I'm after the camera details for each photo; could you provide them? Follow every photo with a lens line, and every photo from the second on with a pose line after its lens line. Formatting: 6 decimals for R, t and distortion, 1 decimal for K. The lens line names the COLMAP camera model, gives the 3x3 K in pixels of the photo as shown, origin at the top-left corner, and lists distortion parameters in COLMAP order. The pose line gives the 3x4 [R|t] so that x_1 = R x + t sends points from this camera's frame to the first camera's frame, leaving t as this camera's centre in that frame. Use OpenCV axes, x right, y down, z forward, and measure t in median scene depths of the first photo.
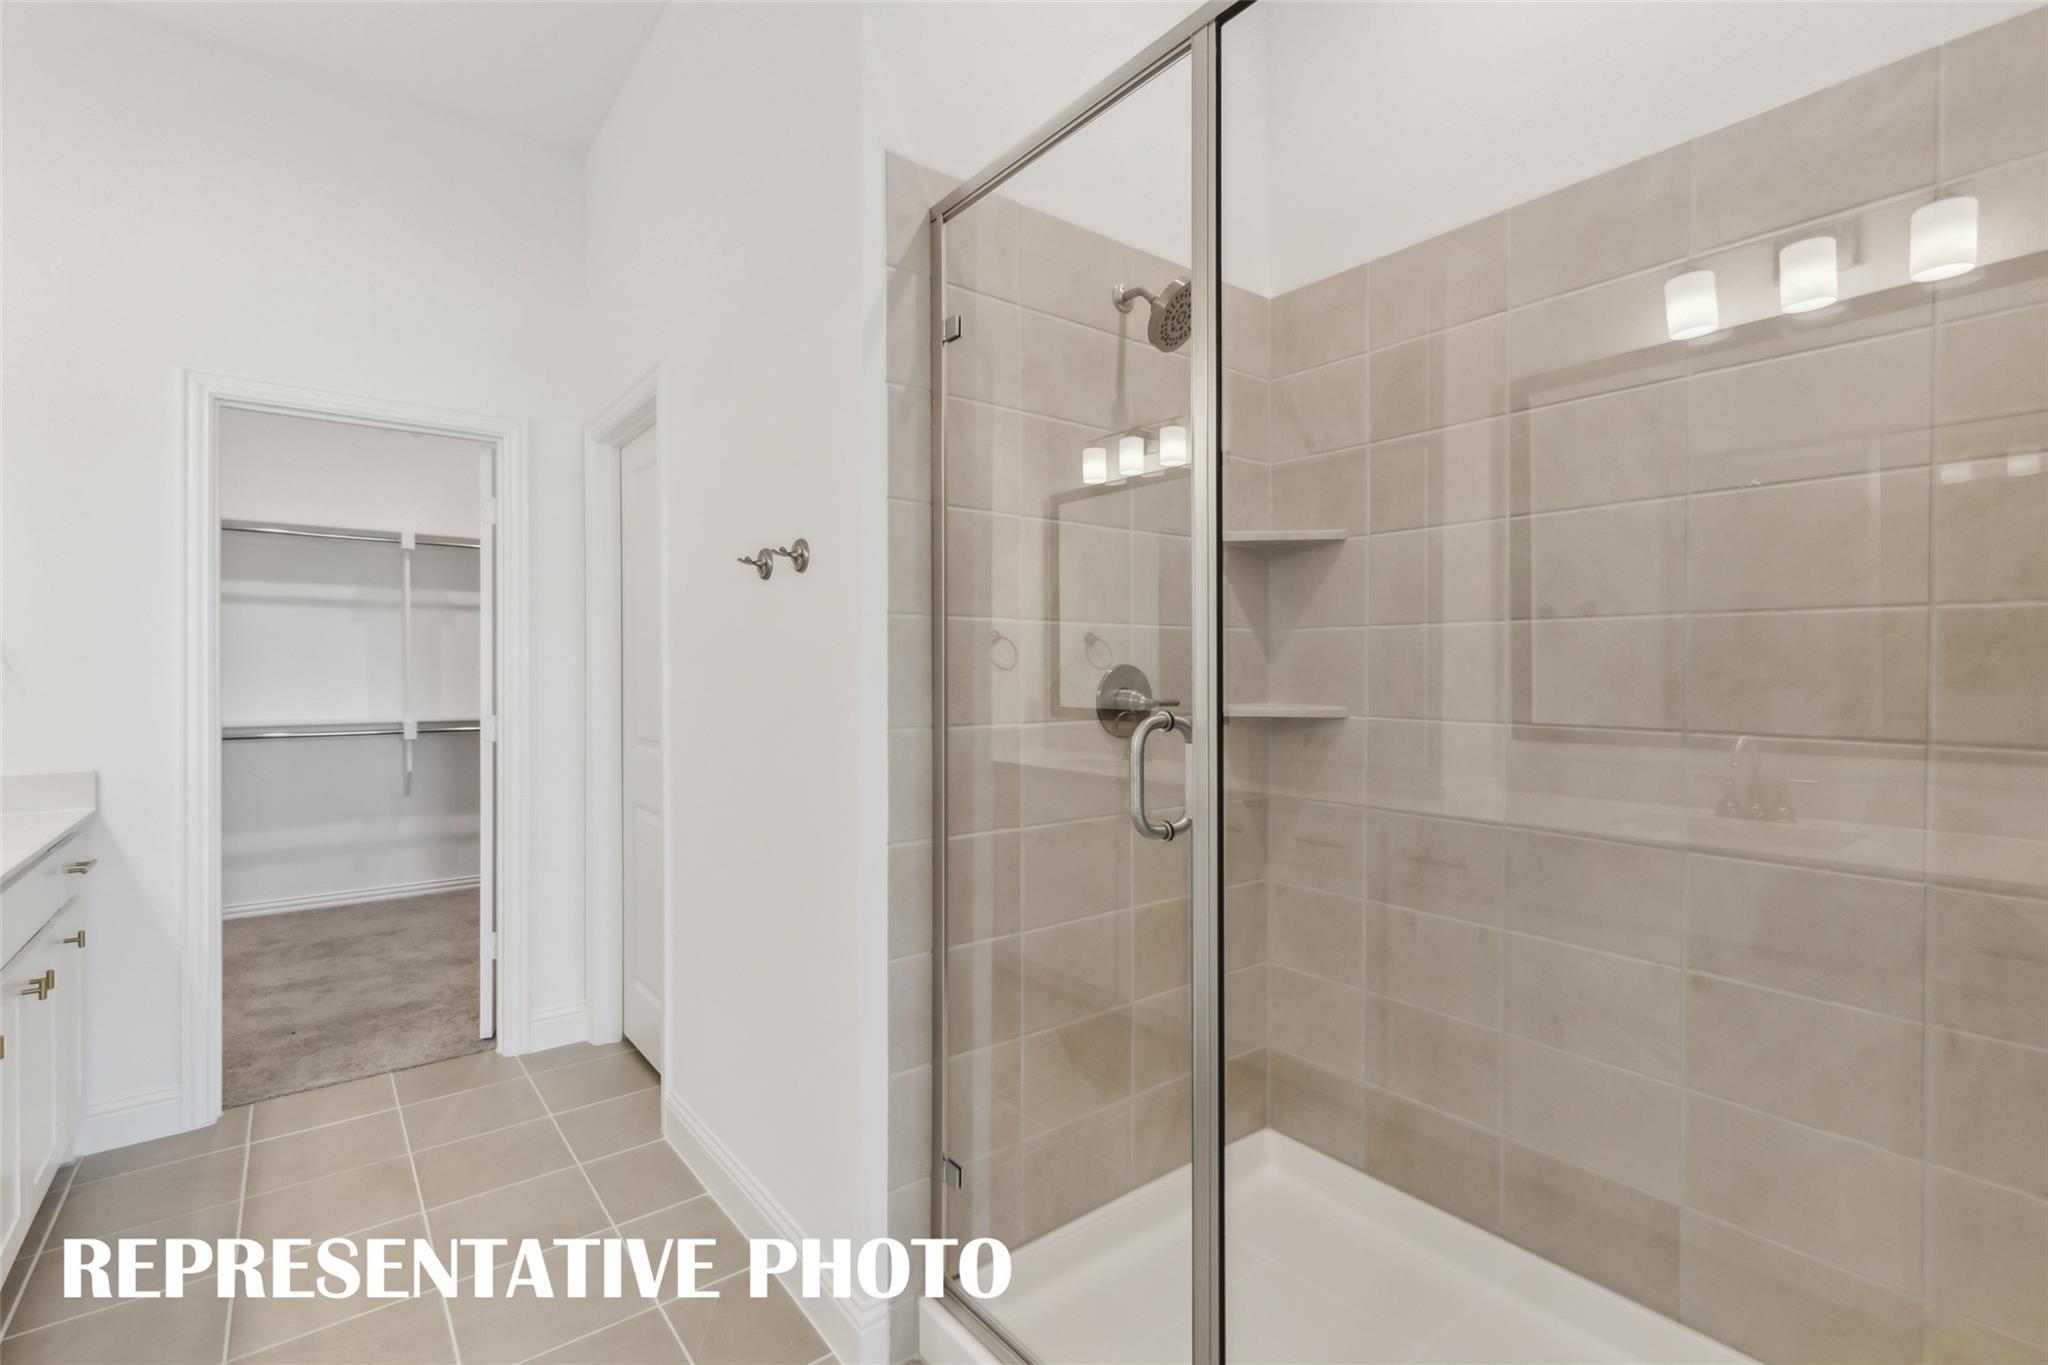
lens RADIAL K [[943.0, 0, 1024.0], [0, 943.0, 682.5], [0, 0, 1]] dist [0.028966, -0.000120]
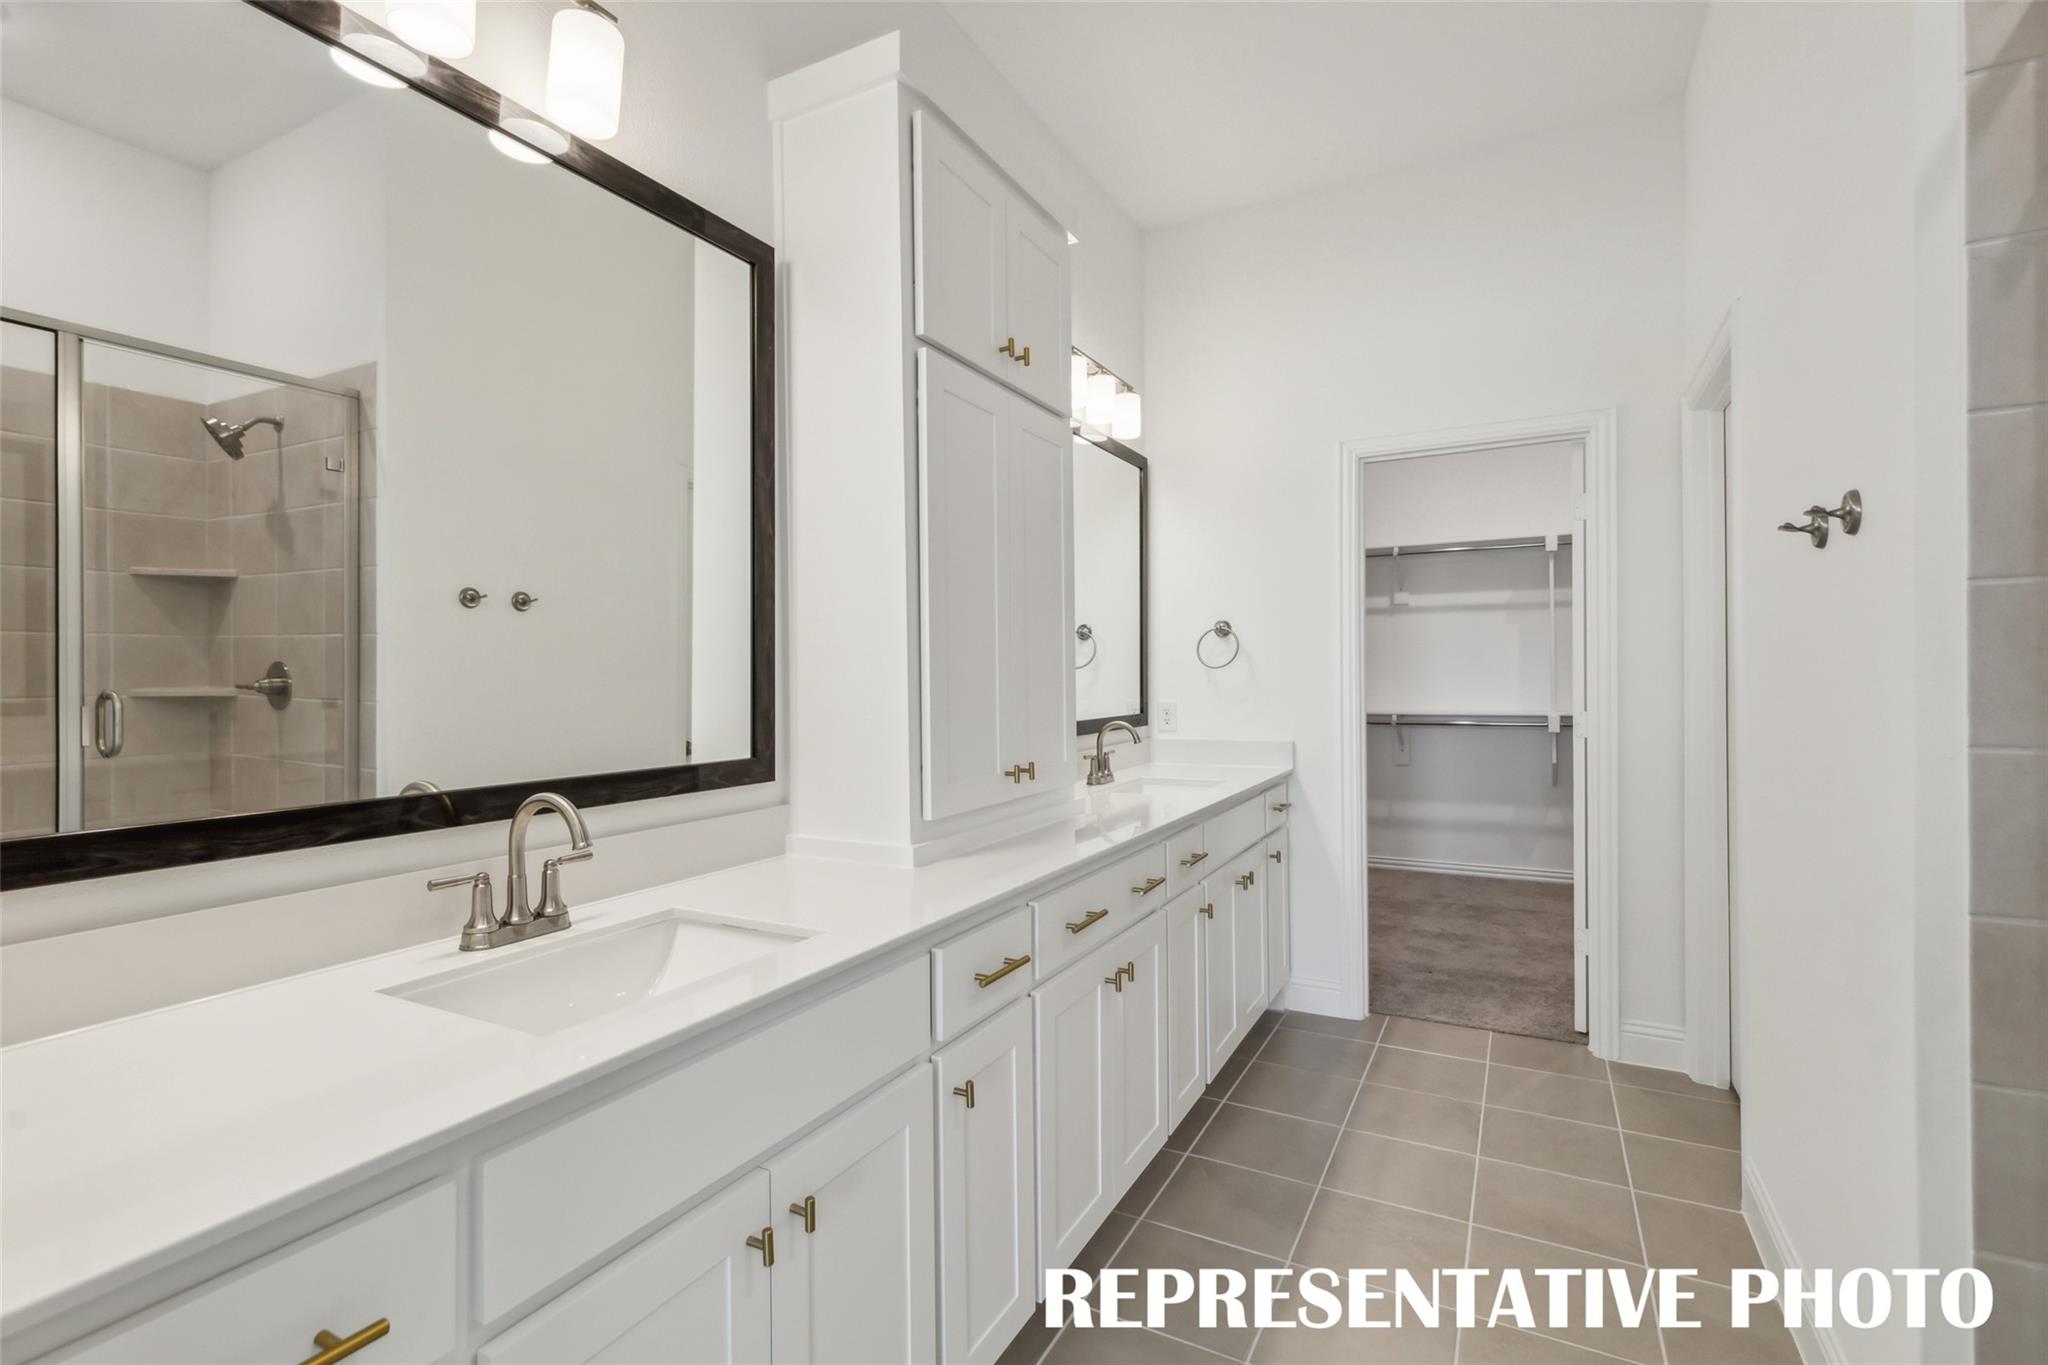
lens RADIAL K [[969.1, 0, 1024.0], [0, 969.1, 682.5], [0, 0, 1]] dist [-0.002497, 0.013439]
pose [[0.420152, 0.005653, -0.907436, 0.120445], [-0.001440, 0.999983, 0.005563, -0.000471], [0.907453, -0.001030, 0.420153, 0.040711]]
